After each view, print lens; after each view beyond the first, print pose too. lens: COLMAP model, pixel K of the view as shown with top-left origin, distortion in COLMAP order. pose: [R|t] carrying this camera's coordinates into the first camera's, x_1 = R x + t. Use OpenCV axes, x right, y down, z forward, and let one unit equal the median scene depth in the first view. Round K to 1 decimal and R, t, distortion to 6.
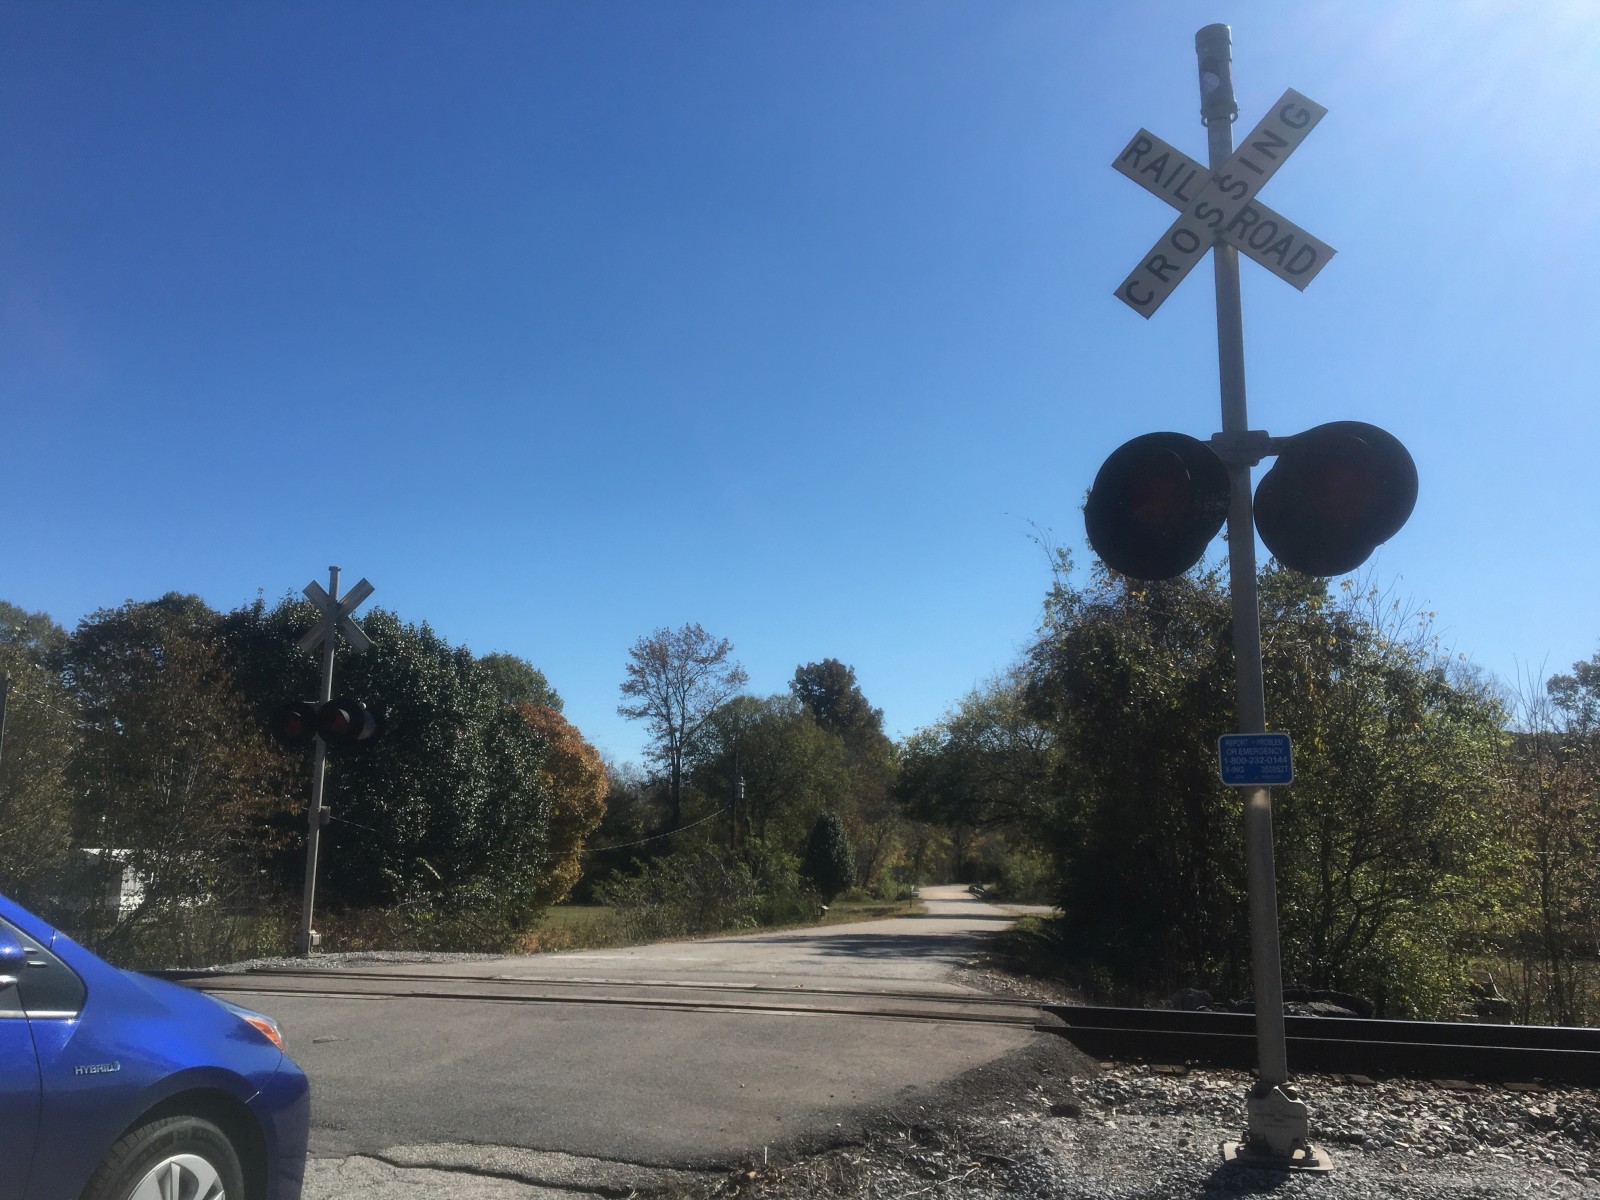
lens RADIAL K [[1294.0, 0, 799.1], [0, 1294.0, 598.1], [0, 0, 1]] dist [0.071773, -0.108896]
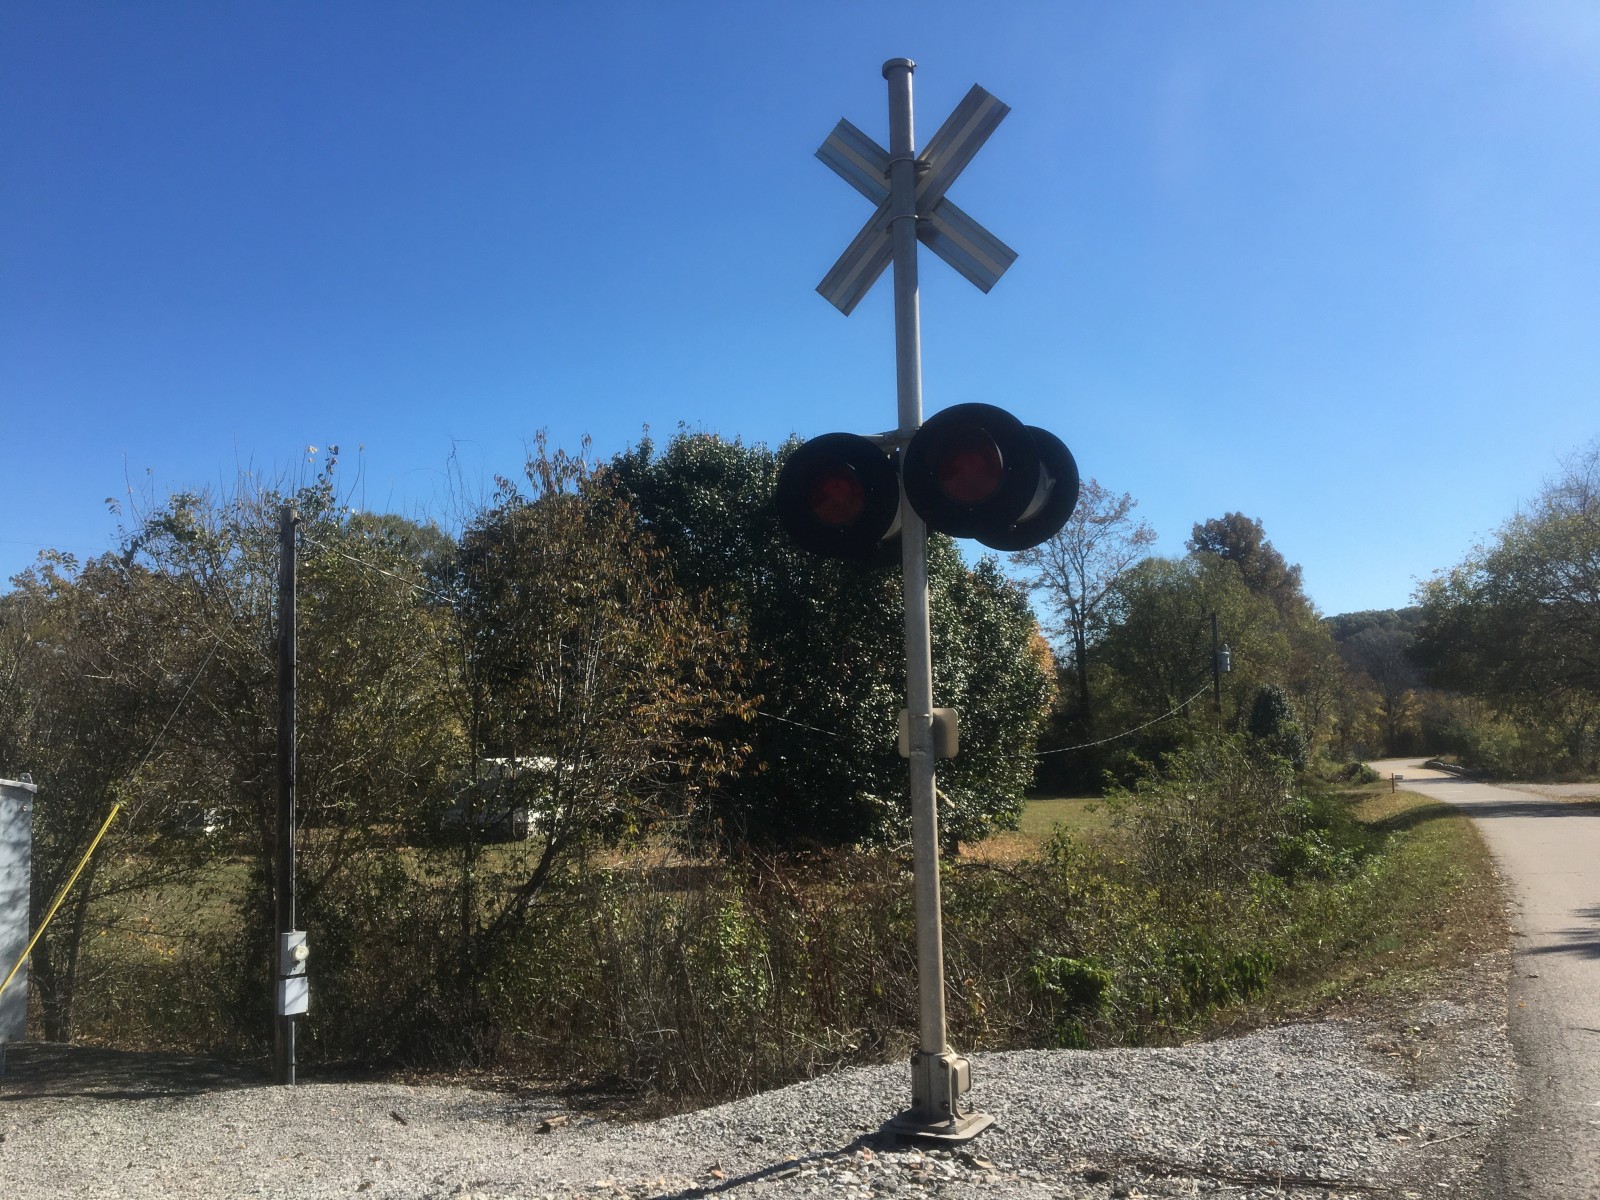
lens RADIAL K [[1294.0, 0, 807.1], [0, 1294.0, 568.3], [0, 0, 1]] dist [0.071773, -0.108896]
pose [[0.964426, -0.074066, -0.253764, -0.296662], [0.090532, 0.994438, 0.053819, 0.095341], [0.248367, -0.074878, 0.965768, 0.626489]]
